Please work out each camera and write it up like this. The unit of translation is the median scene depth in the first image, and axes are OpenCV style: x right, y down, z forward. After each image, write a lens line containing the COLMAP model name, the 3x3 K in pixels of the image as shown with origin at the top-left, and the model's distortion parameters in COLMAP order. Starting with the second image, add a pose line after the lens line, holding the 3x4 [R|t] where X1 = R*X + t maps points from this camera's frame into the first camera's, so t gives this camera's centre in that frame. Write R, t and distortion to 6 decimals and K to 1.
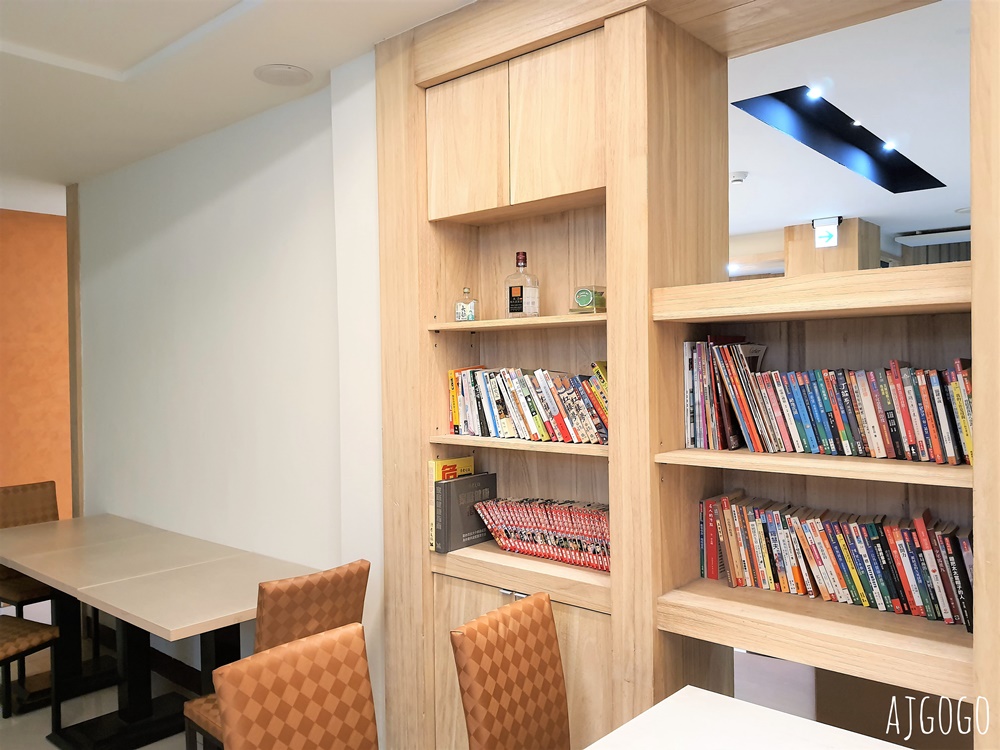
lens RADIAL K [[787.8, 0, 499.8], [0, 787.8, 378.2], [0, 0, 1]] dist [0.041344, -0.054435]
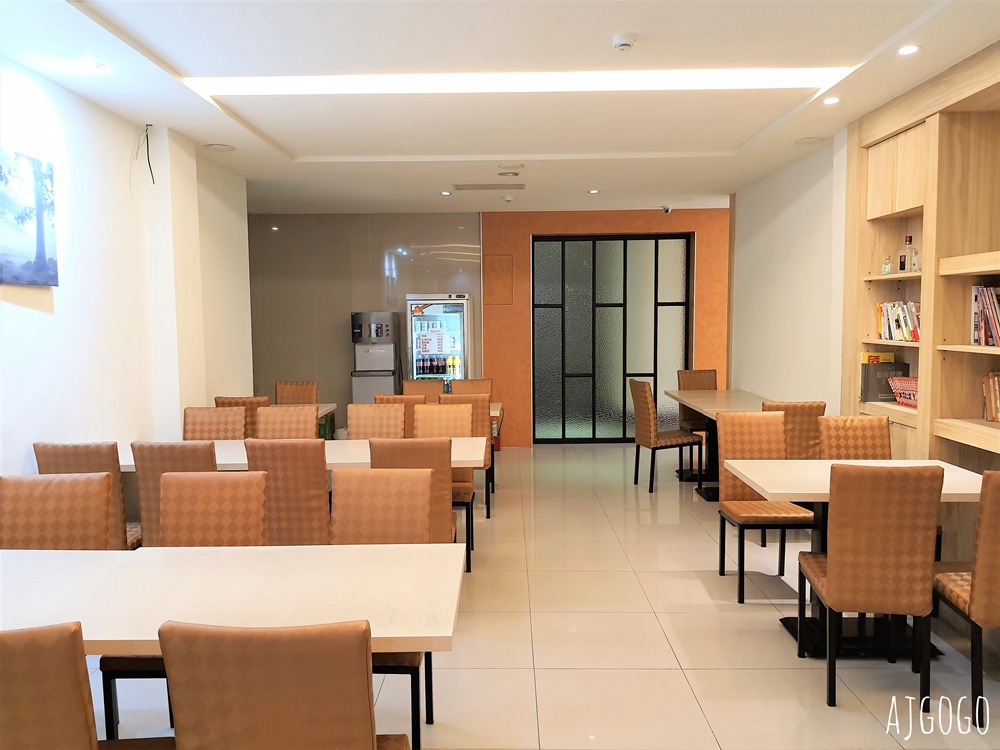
lens RADIAL K [[787.8, 0, 499.4], [0, 787.8, 374.7], [0, 0, 1]] dist [0.041344, -0.054435]
pose [[0.653648, 0.069553, -0.753596, 0.778389], [-0.017922, 0.996911, 0.076465, 0.031724], [0.756587, -0.036475, 0.652876, -0.870684]]
